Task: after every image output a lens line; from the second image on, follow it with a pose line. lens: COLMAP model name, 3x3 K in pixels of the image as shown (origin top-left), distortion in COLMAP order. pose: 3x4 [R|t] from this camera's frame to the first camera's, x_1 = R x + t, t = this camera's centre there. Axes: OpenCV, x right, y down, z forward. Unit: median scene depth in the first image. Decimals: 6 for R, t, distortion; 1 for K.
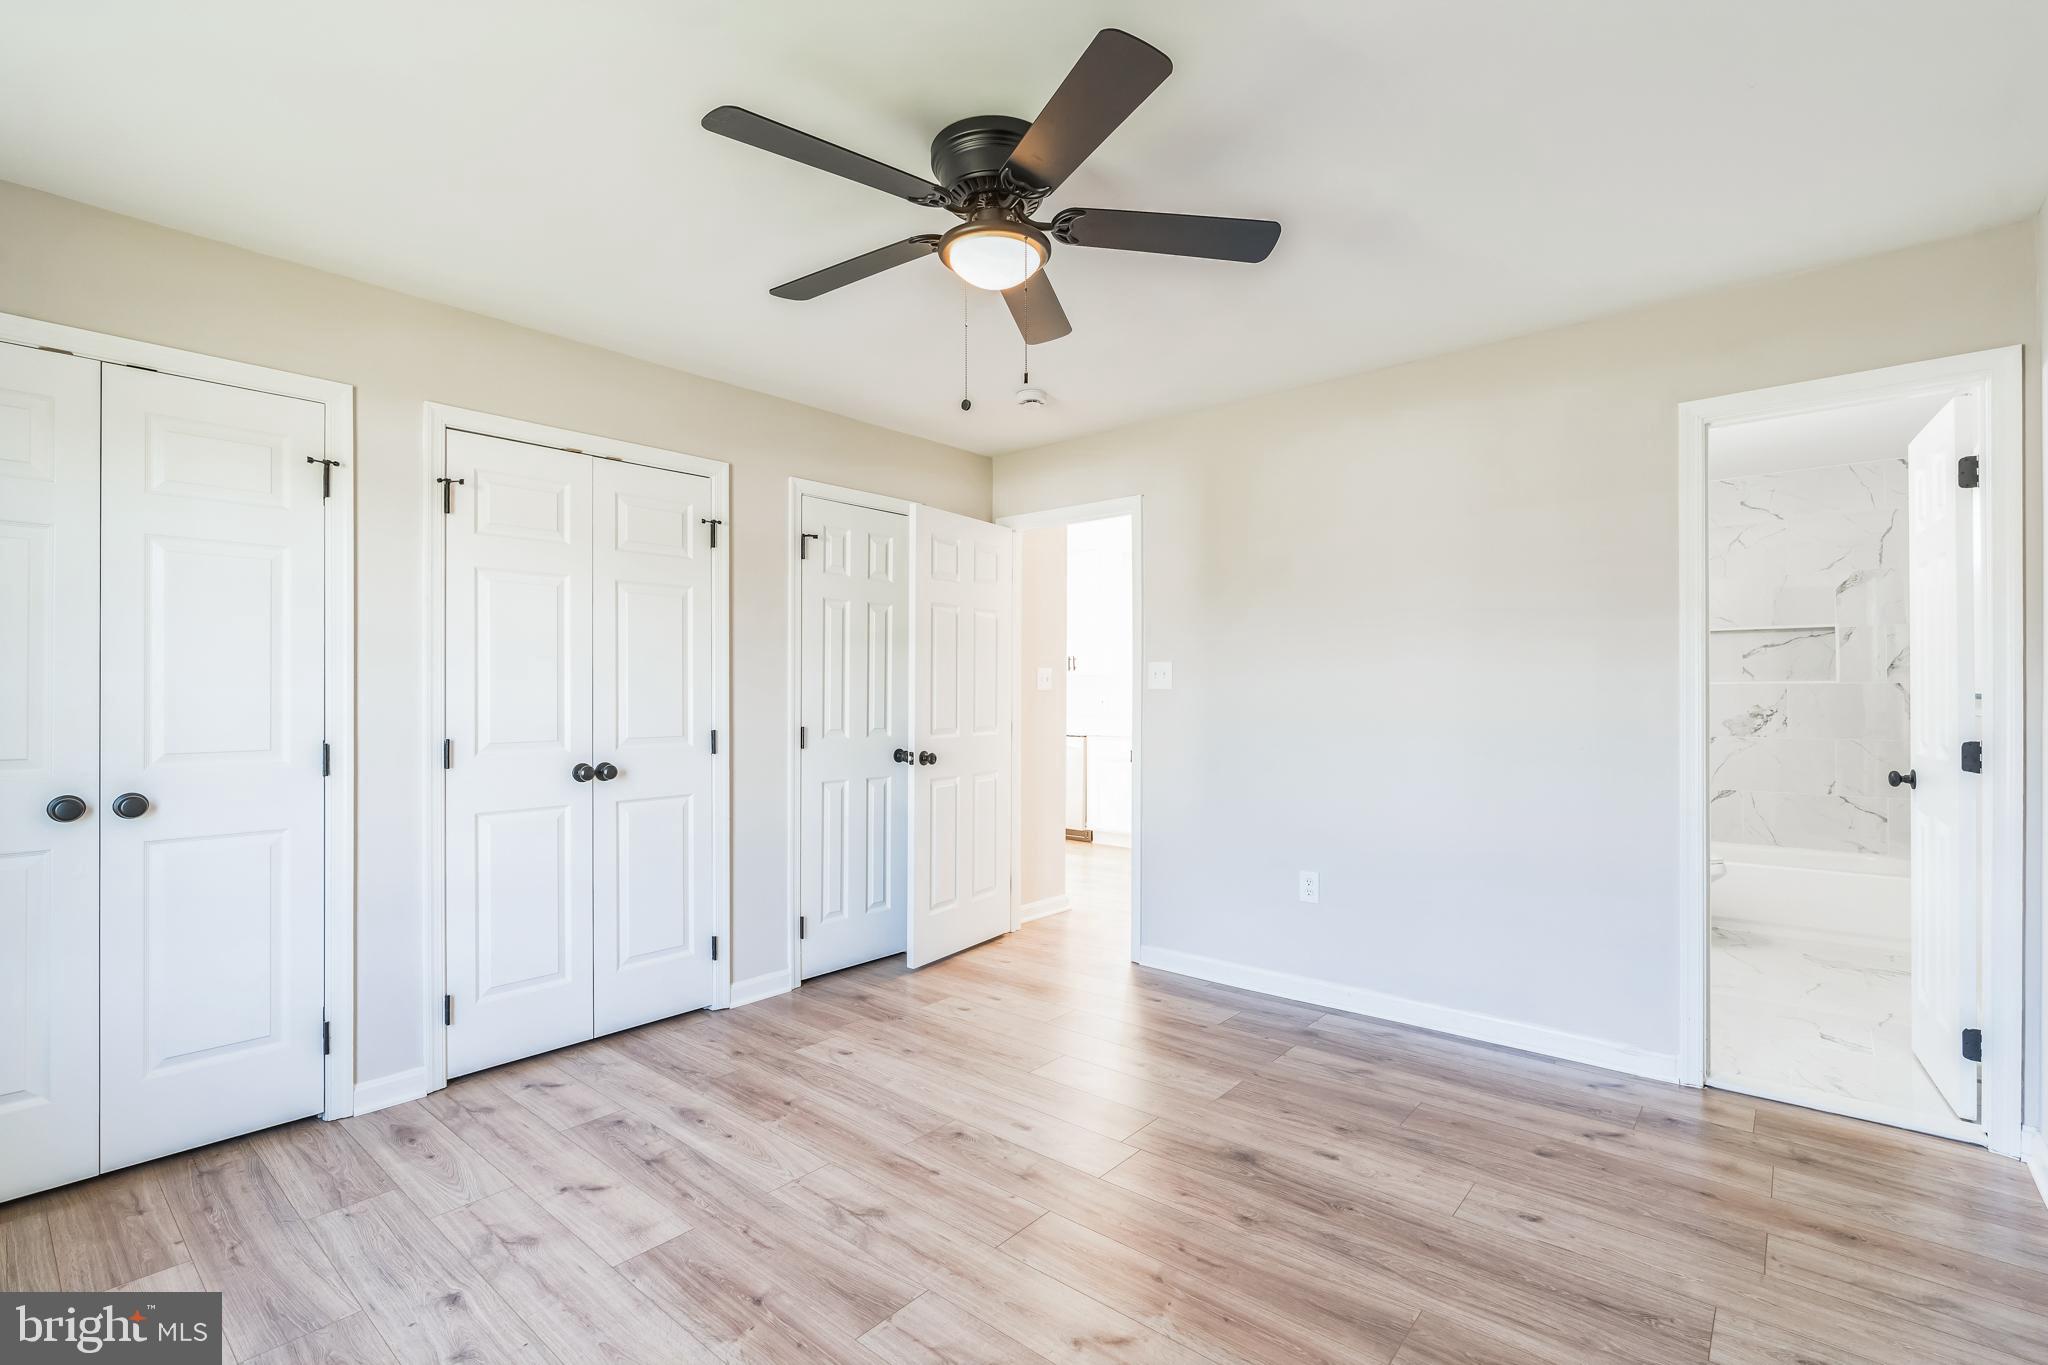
lens RADIAL K [[923.6, 0, 1024.0], [0, 923.6, 682.5], [0, 0, 1]] dist [-0.003916, 0.001020]
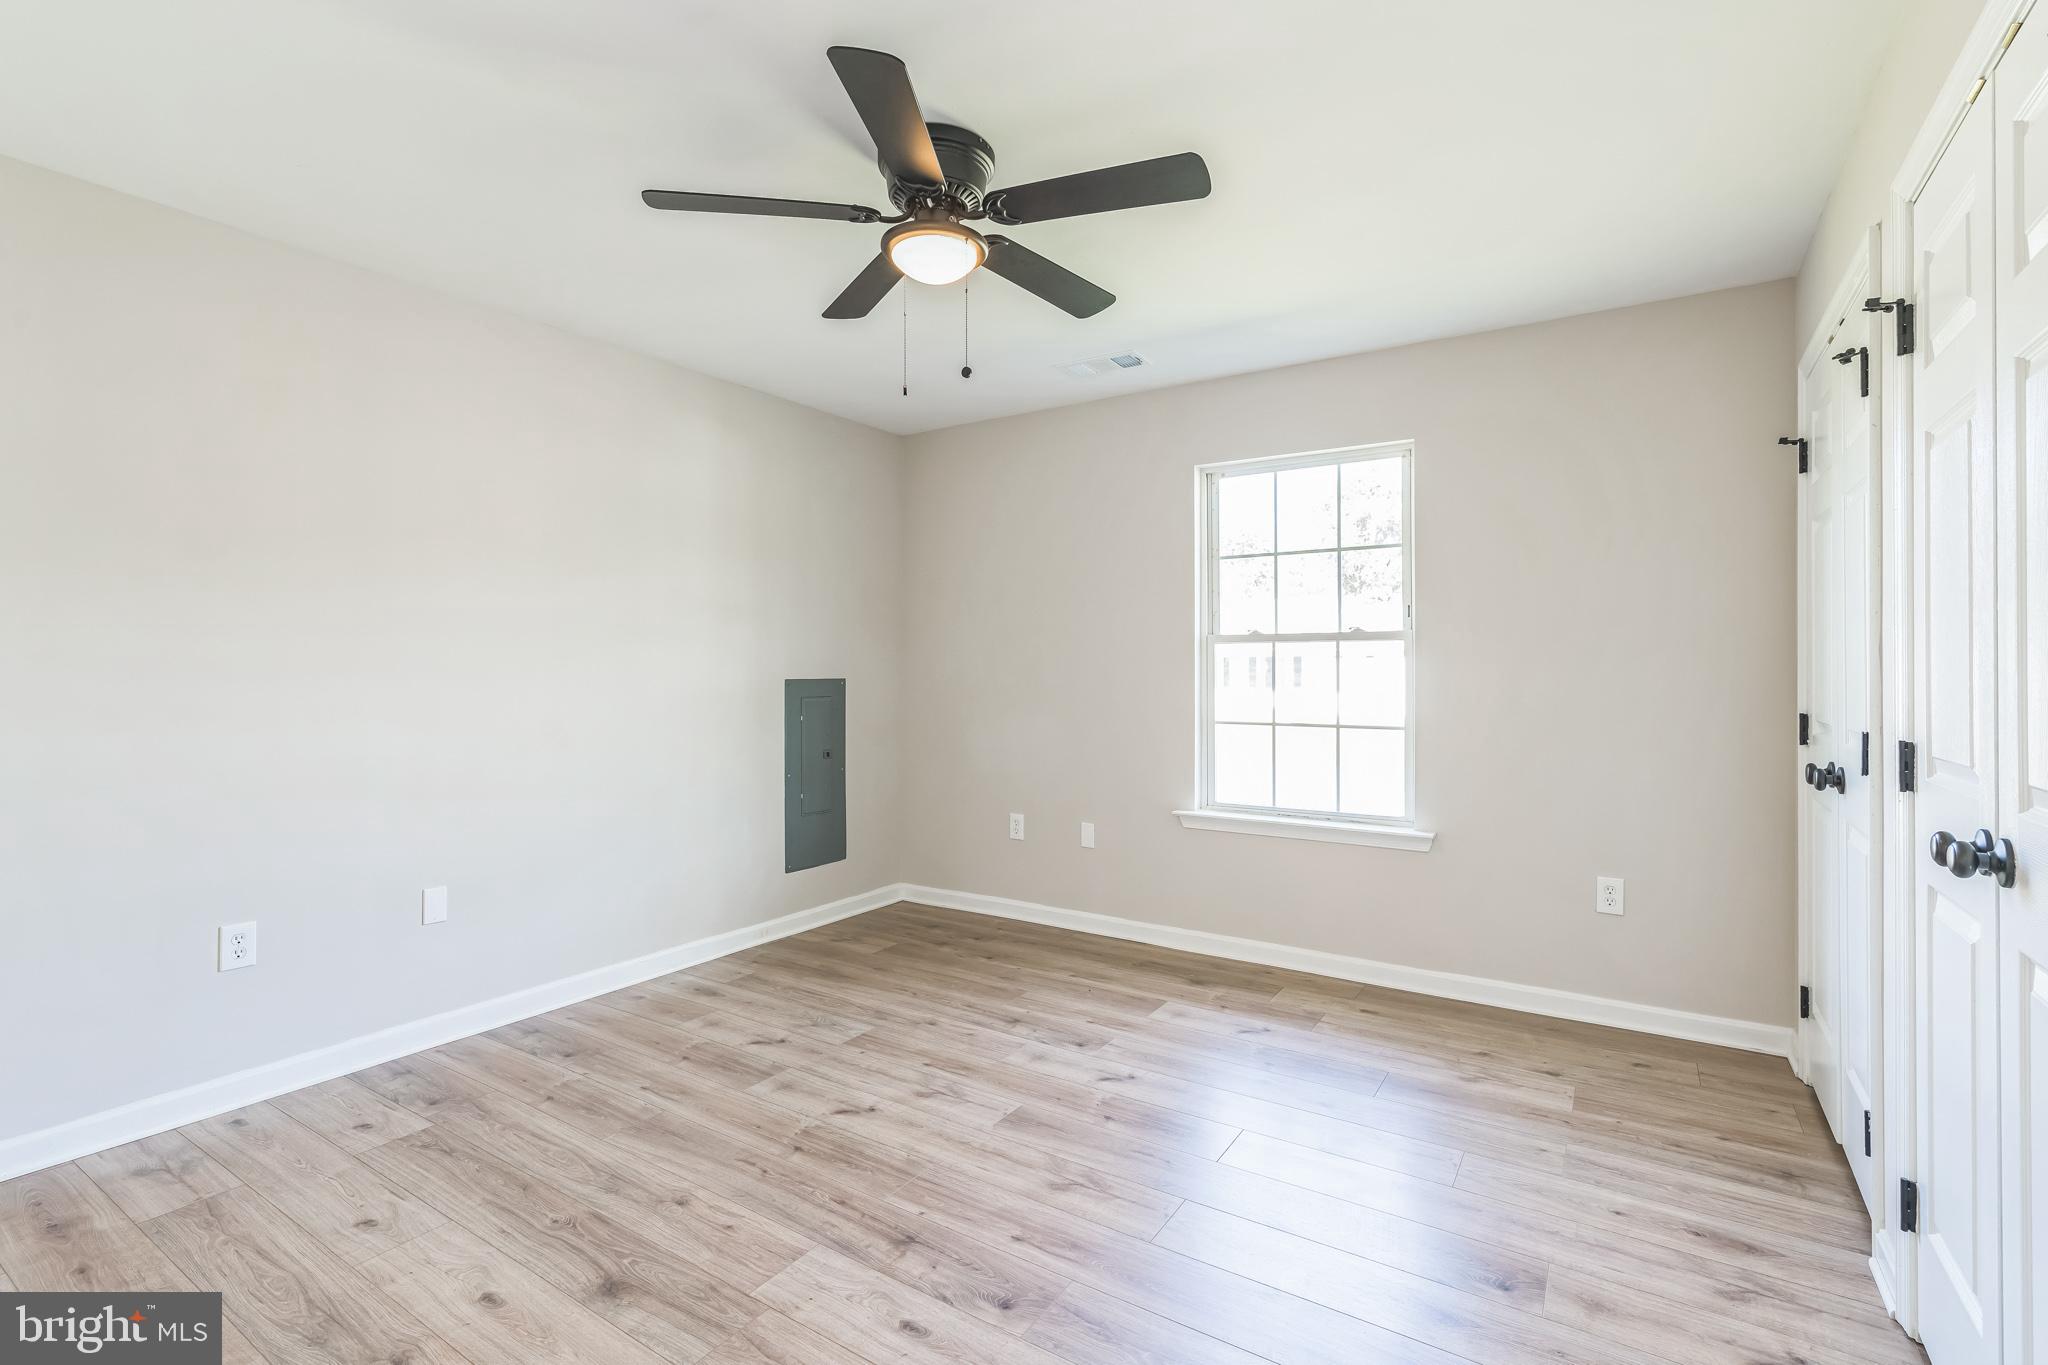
lens RADIAL K [[929.4, 0, 1025.5], [0, 929.4, 667.4], [0, 0, 1]] dist [-0.001299, 0.001277]
pose [[-0.991174, 0.002626, -0.132541, 0.006790], [0.004382, 0.999906, -0.012960, 0.025256], [0.132495, -0.013427, -0.991093, 1.908341]]
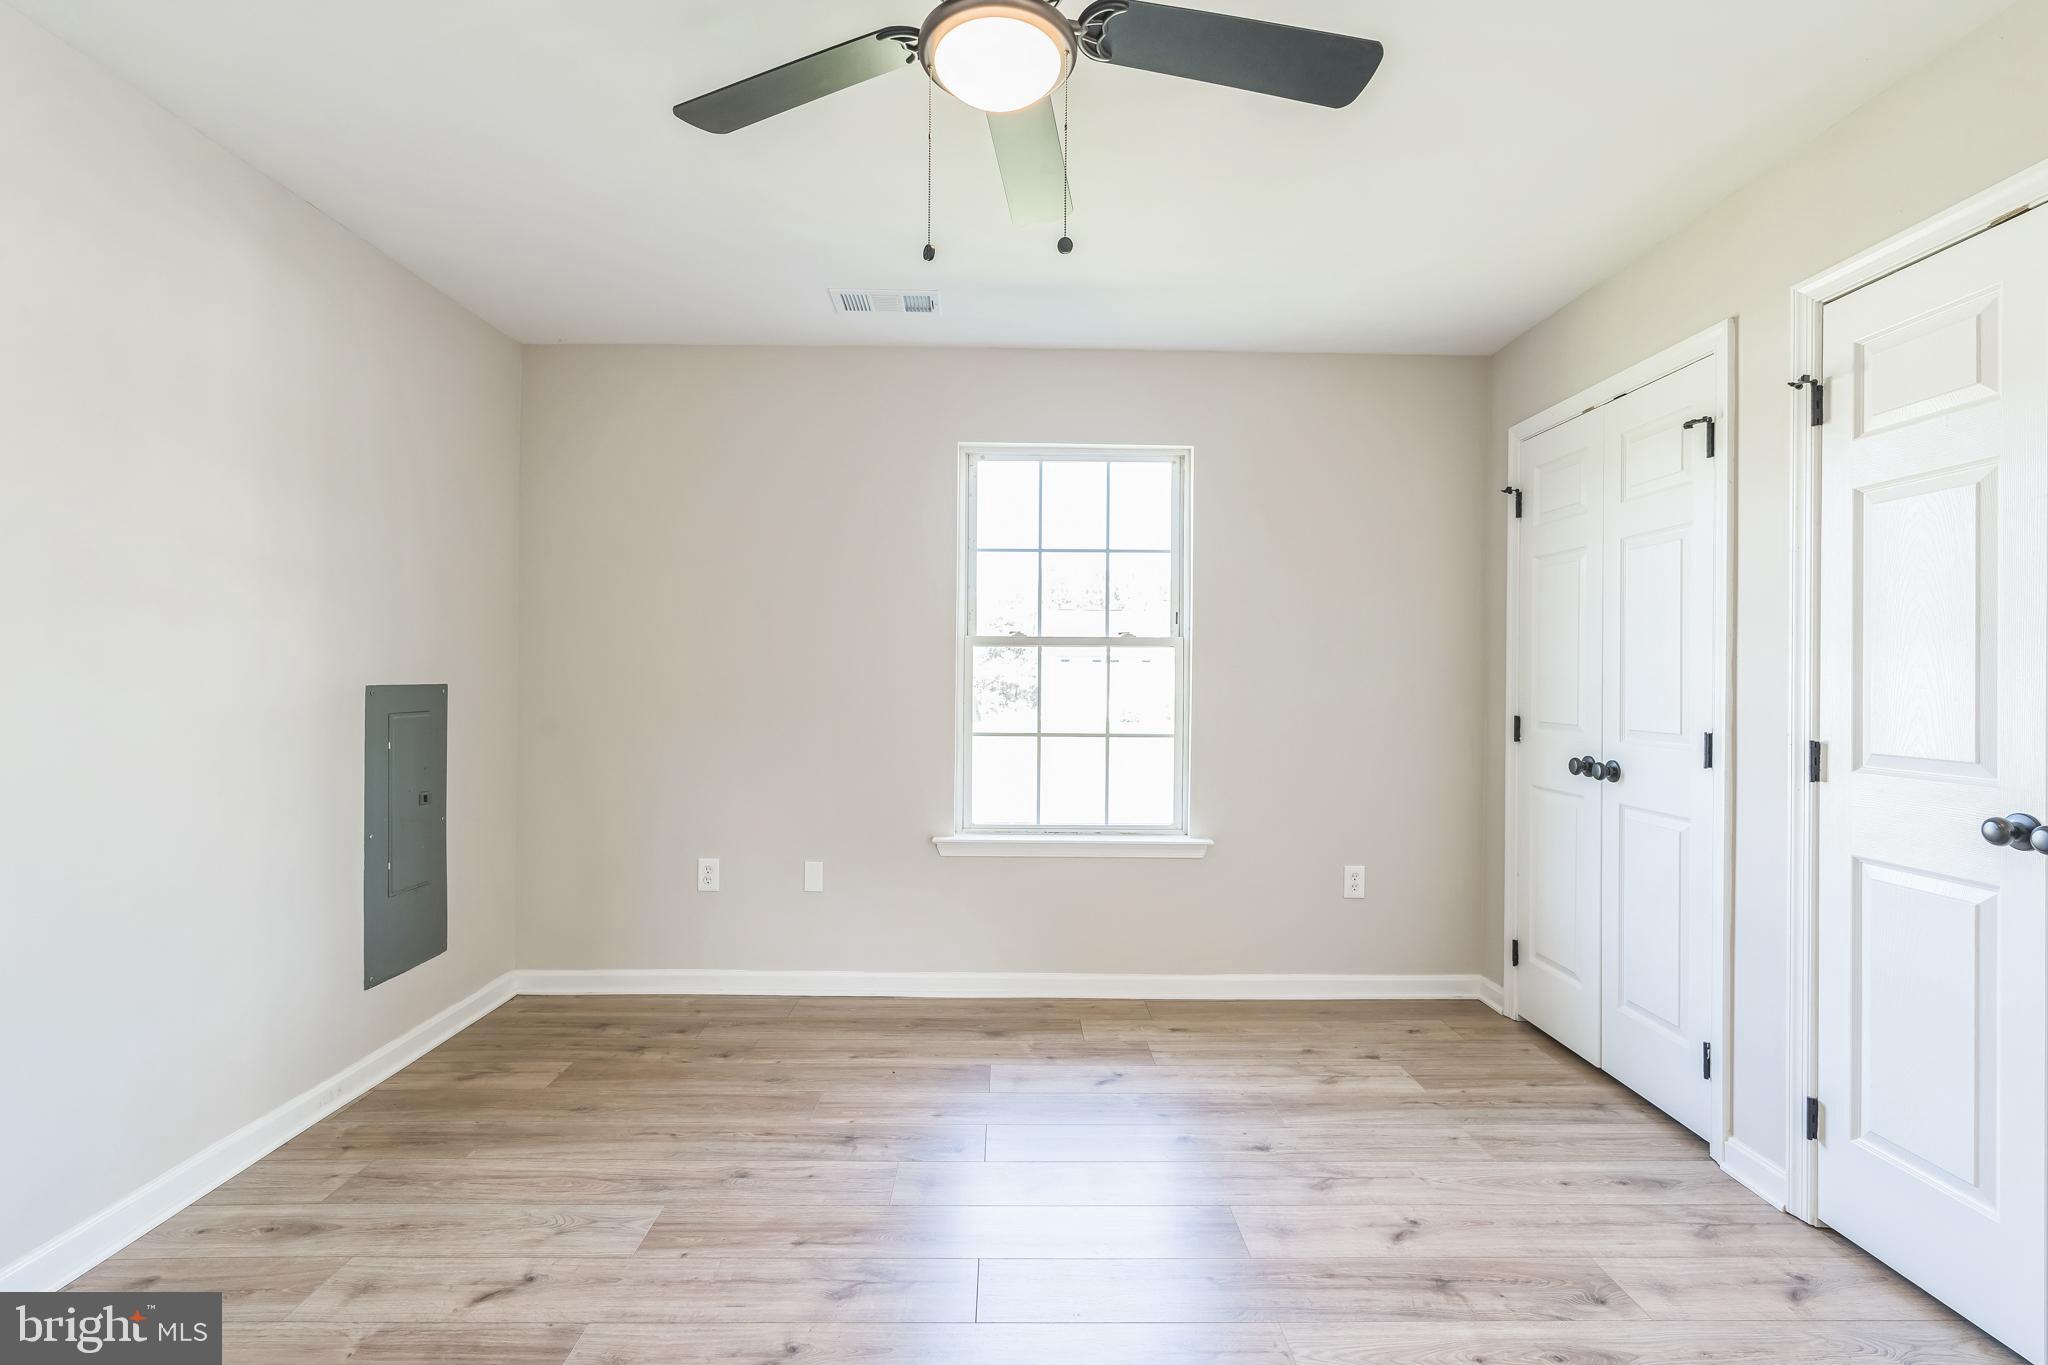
lens RADIAL K [[926.0, 0, 1022.1], [0, 926.0, 675.5], [0, 0, 1]] dist [-0.008623, 0.005564]
pose [[-0.749279, -0.003614, -0.662244, 0.391634], [0.000839, 0.999979, -0.006406, 0.018909], [0.662254, -0.005356, -0.749260, 1.428512]]
